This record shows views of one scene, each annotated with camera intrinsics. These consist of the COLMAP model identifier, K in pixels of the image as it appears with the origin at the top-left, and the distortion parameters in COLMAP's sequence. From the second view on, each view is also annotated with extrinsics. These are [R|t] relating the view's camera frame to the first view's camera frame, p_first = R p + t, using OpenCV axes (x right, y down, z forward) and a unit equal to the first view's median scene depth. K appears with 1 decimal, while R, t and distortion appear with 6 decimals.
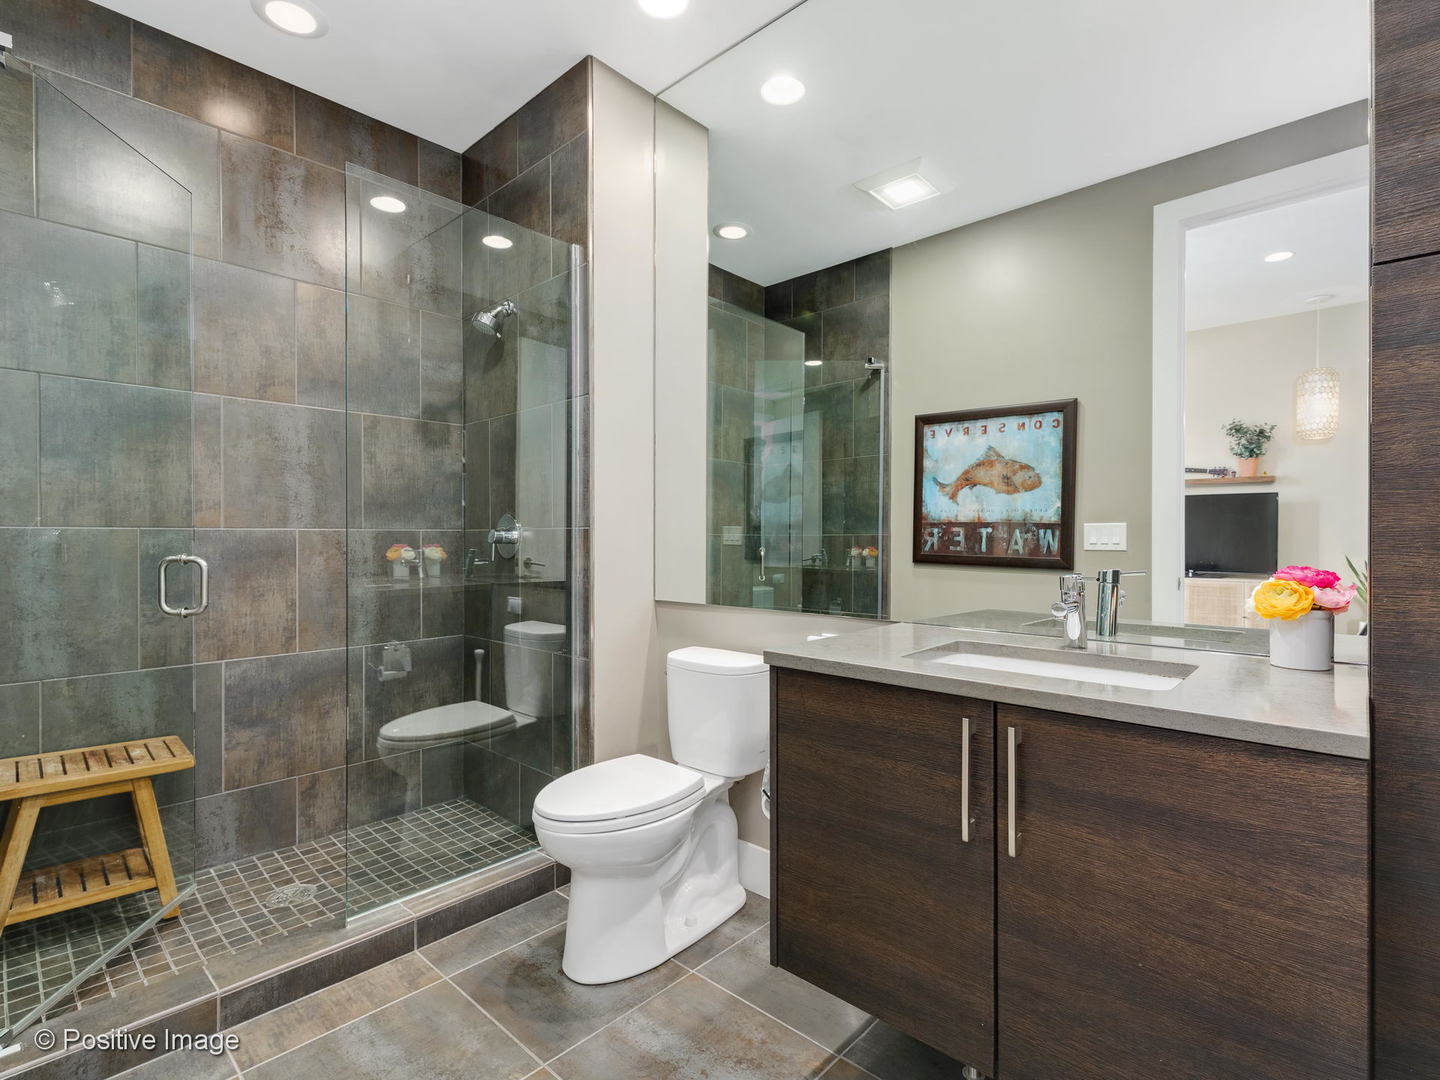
lens RADIAL K [[672.9, 0, 720.0], [0, 672.9, 540.0], [0, 0, 1]] dist [-0.000319, 0.000222]
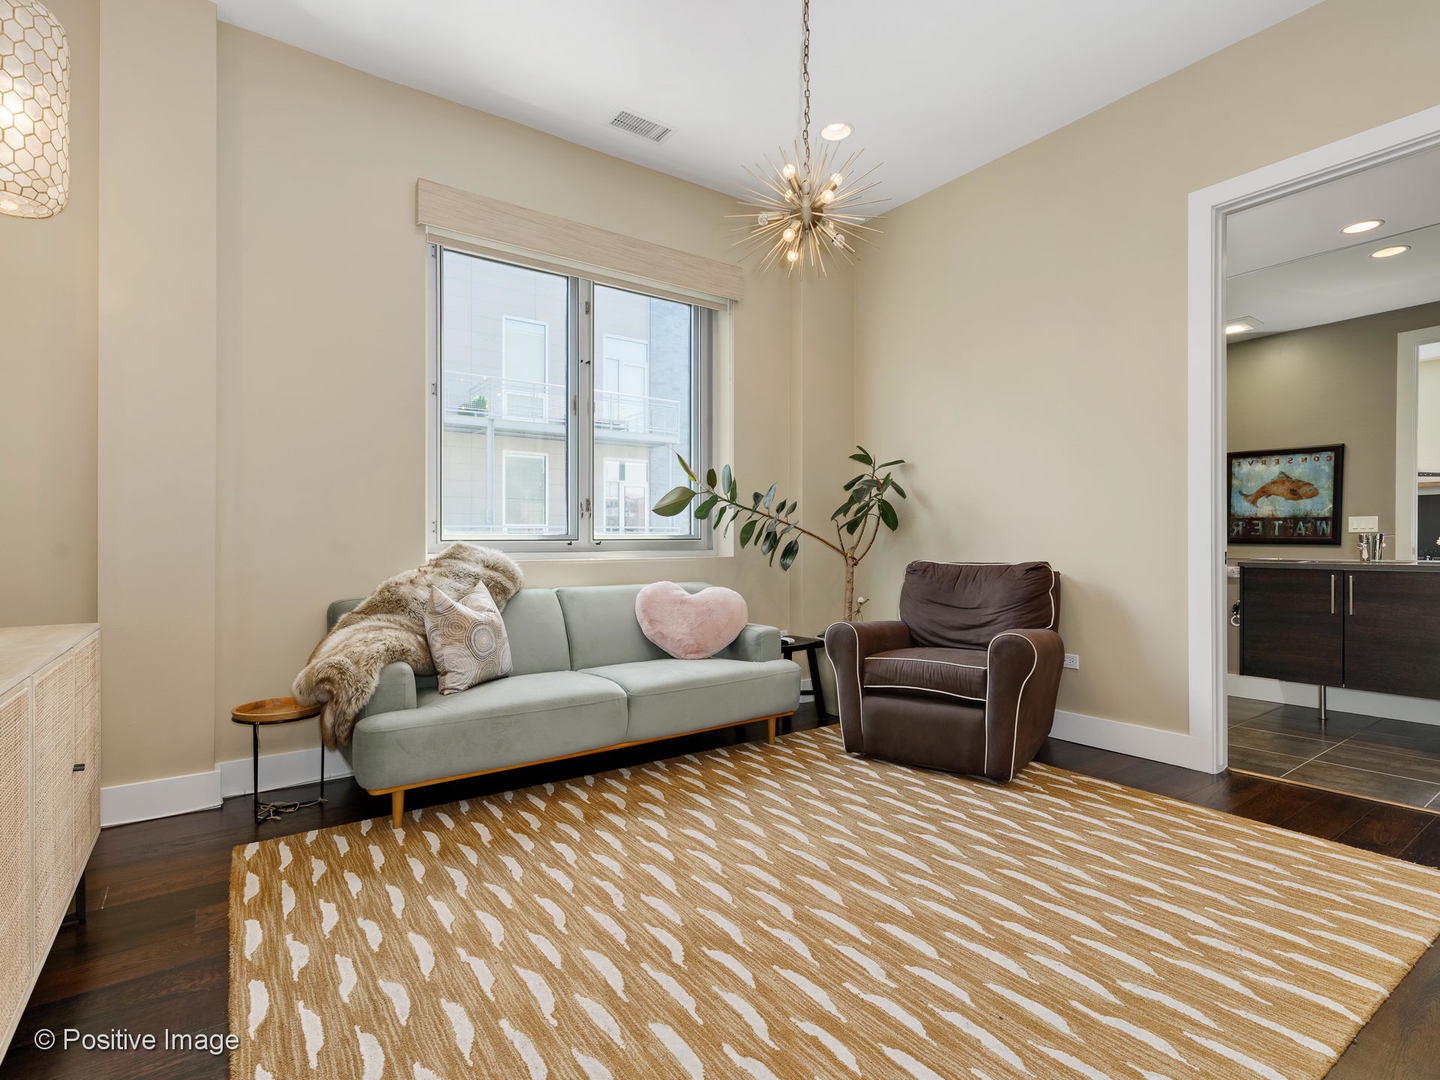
lens RADIAL K [[693.5, 0, 717.8], [0, 693.5, 552.8], [0, 0, 1]] dist [0.000652, 0.000320]
pose [[0.981000, -0.005122, -0.193939, -0.648447], [0.007168, 0.999926, 0.009851, 0.035242], [0.193874, -0.011054, 0.980964, -0.977494]]
